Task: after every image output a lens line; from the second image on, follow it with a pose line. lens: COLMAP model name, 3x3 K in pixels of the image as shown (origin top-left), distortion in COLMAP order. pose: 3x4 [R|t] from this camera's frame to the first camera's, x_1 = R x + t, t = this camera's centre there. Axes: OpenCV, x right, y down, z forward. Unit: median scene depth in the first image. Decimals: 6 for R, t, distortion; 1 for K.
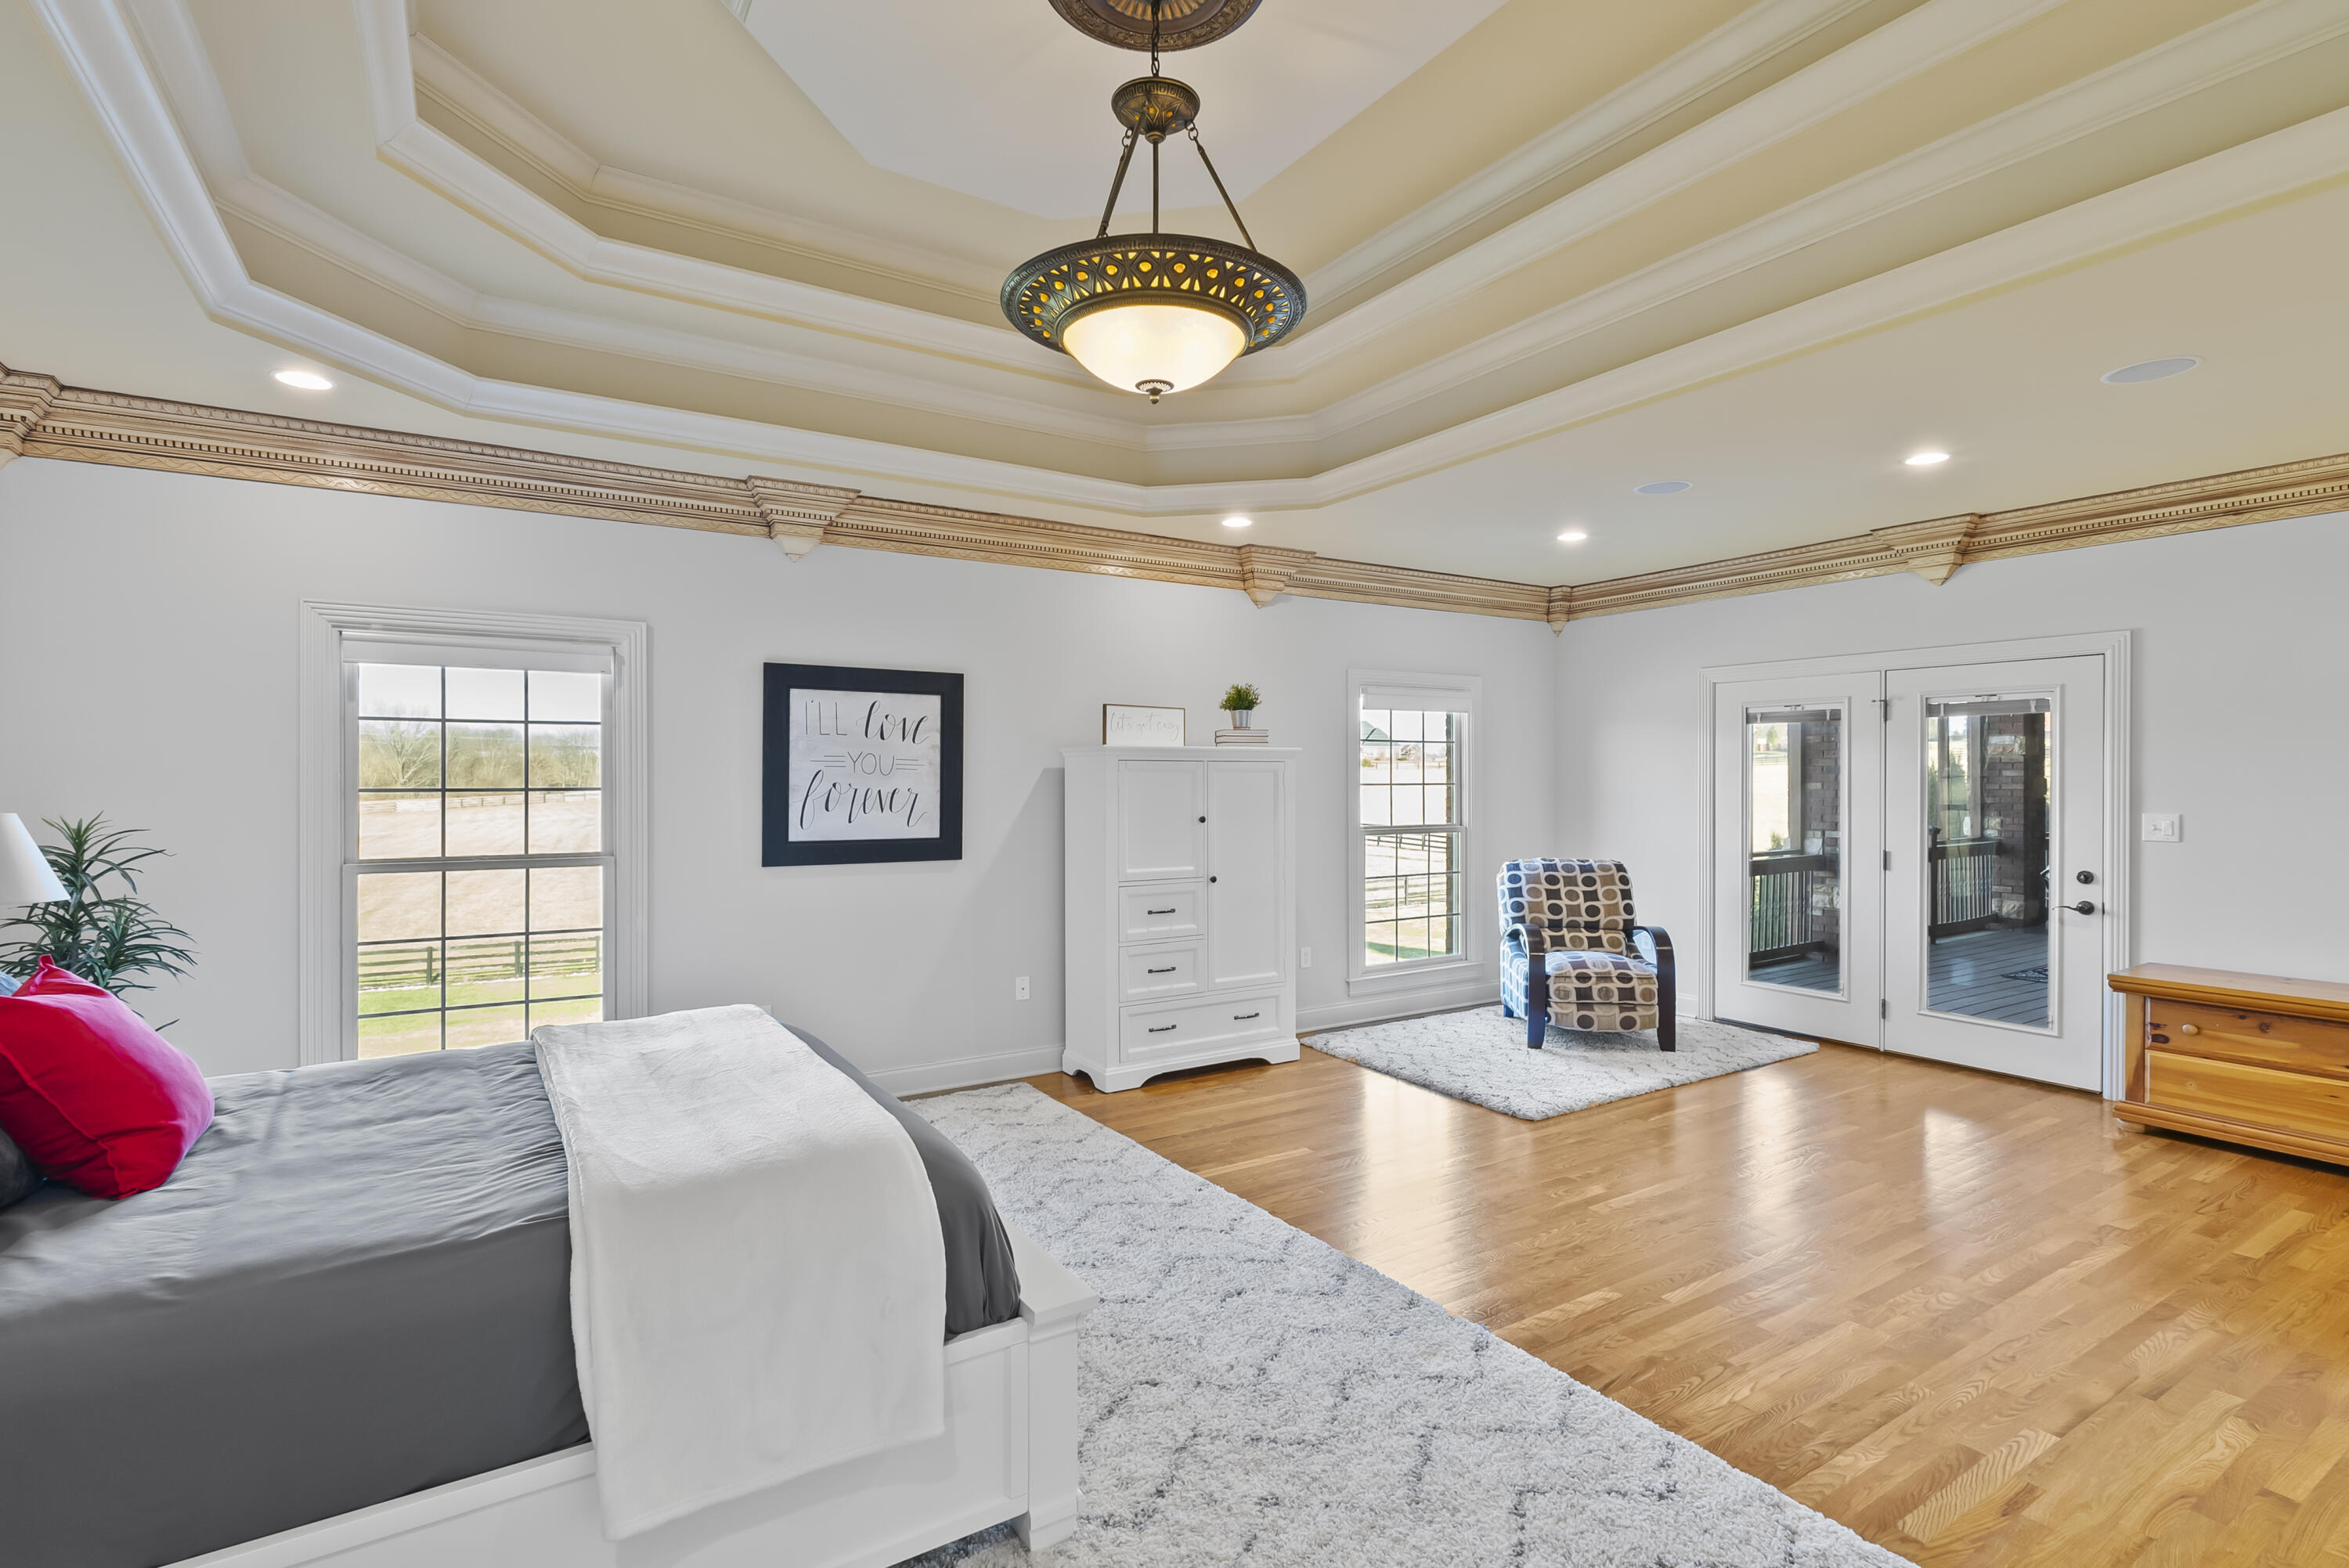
lens RADIAL K [[1074.5, 0, 1124.6], [0, 1074.5, 788.2], [0, 0, 1]] dist [-0.008263, -0.001121]
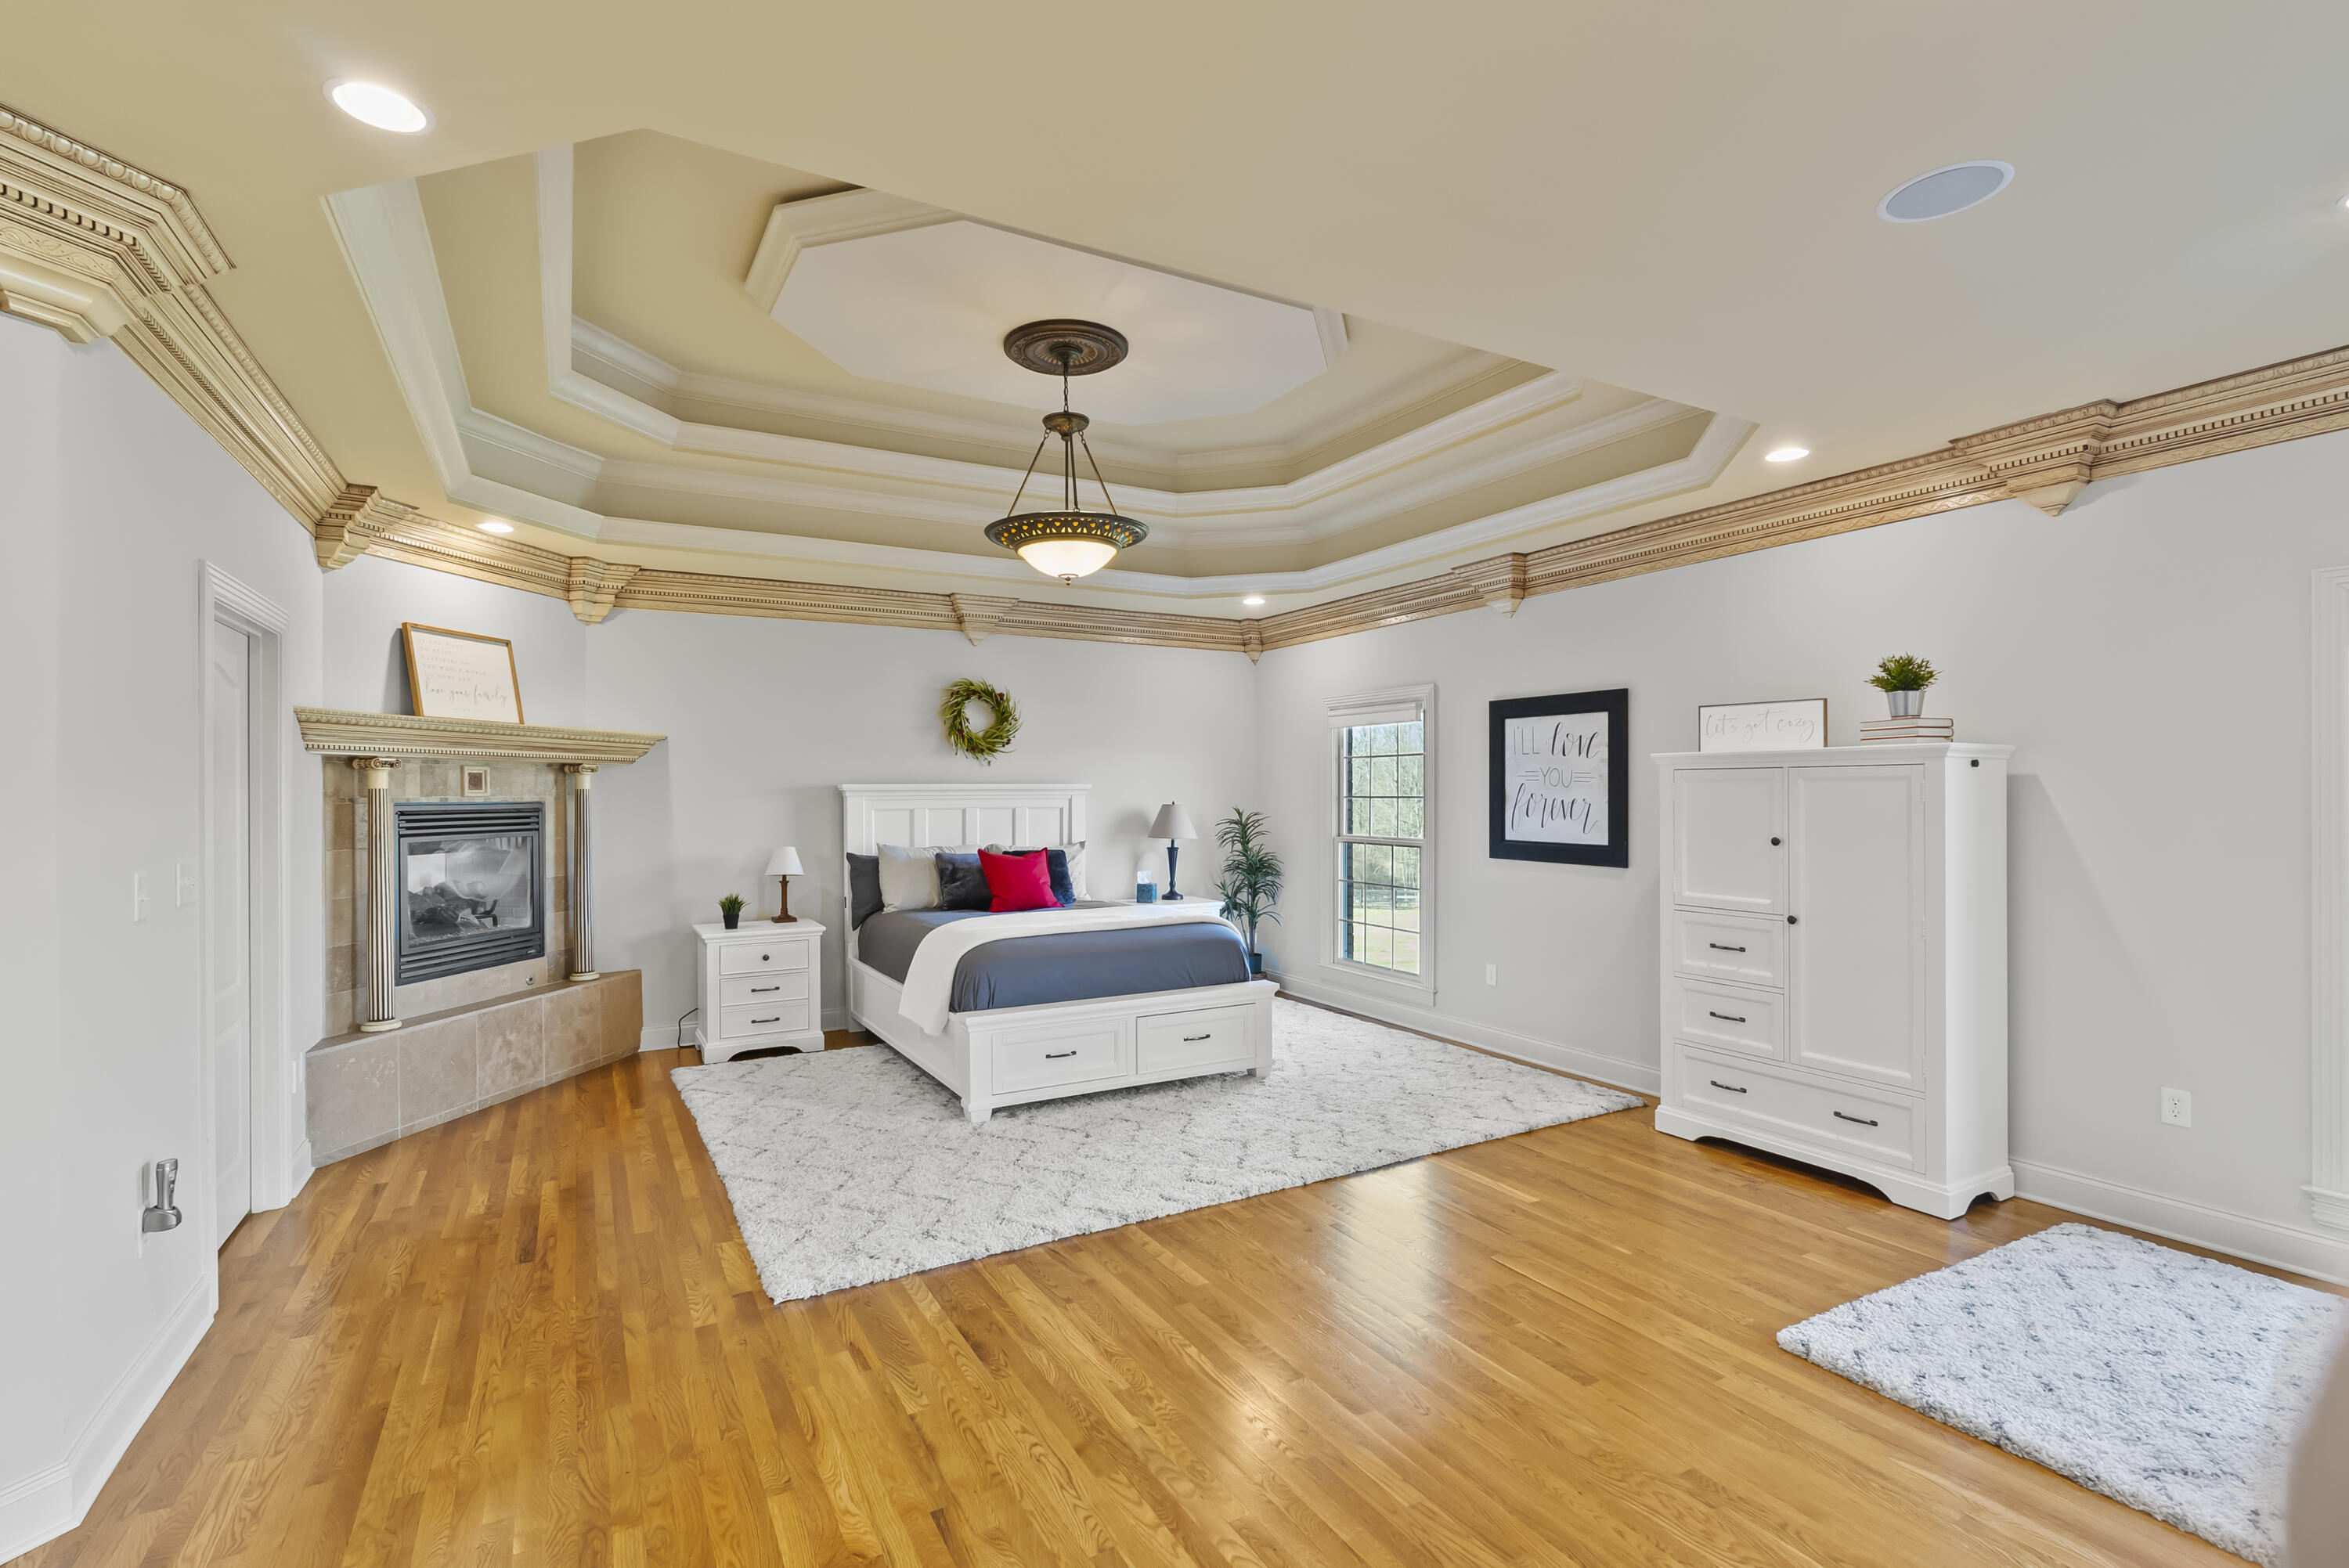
lens RADIAL K [[1074.5, 0, 1171.9], [0, 1074.5, 787.8], [0, 0, 1]] dist [-0.008263, -0.001121]
pose [[-0.017795, 0.002798, -0.999838, 0.901722], [0.007030, 0.999972, 0.002673, -0.016937], [0.999817, -0.006982, -0.017814, 0.591291]]
